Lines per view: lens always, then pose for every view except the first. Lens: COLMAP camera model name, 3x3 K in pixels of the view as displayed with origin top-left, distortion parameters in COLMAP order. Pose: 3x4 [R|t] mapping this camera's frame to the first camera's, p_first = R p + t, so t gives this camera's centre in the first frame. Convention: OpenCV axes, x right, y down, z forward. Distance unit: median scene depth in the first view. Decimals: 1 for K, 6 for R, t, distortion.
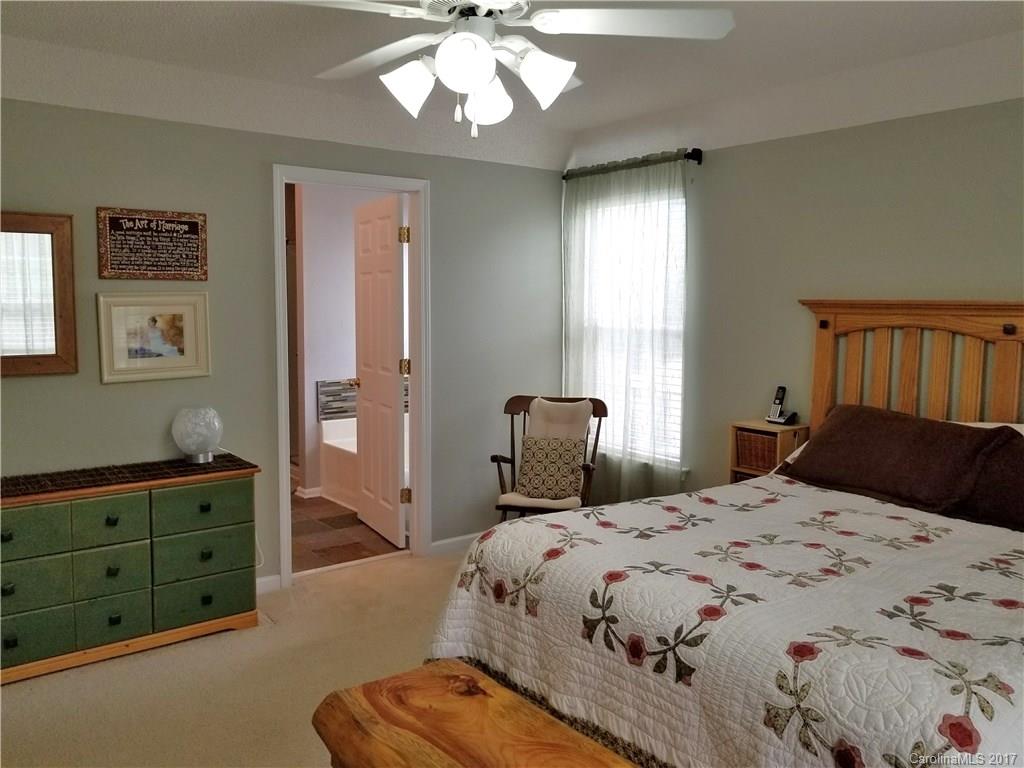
lens RADIAL K [[831.0, 0, 512.0], [0, 831.0, 384.0], [0, 0, 1]] dist [0.000934, -0.000108]
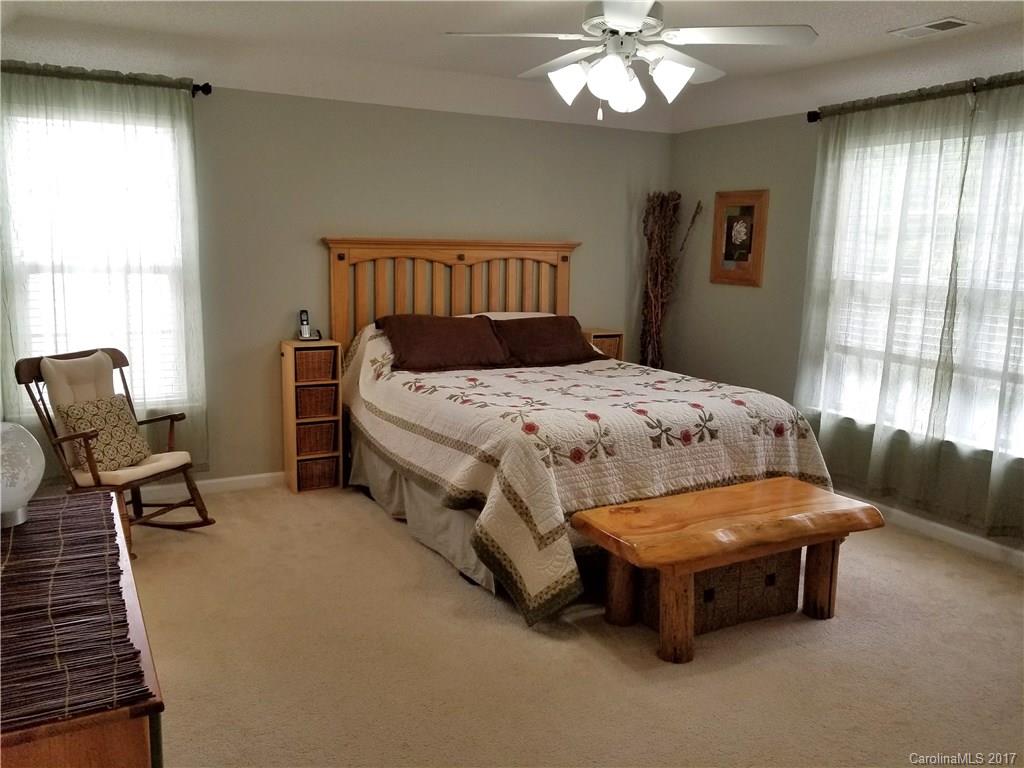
lens RADIAL K [[831.0, 0, 512.0], [0, 831.0, 384.0], [0, 0, 1]] dist [0.000934, -0.000108]
pose [[0.146924, -0.168006, 0.974776, -1.364907], [0.083908, 0.984035, 0.156954, -0.092610], [-0.985583, 0.058731, 0.158675, 0.888293]]
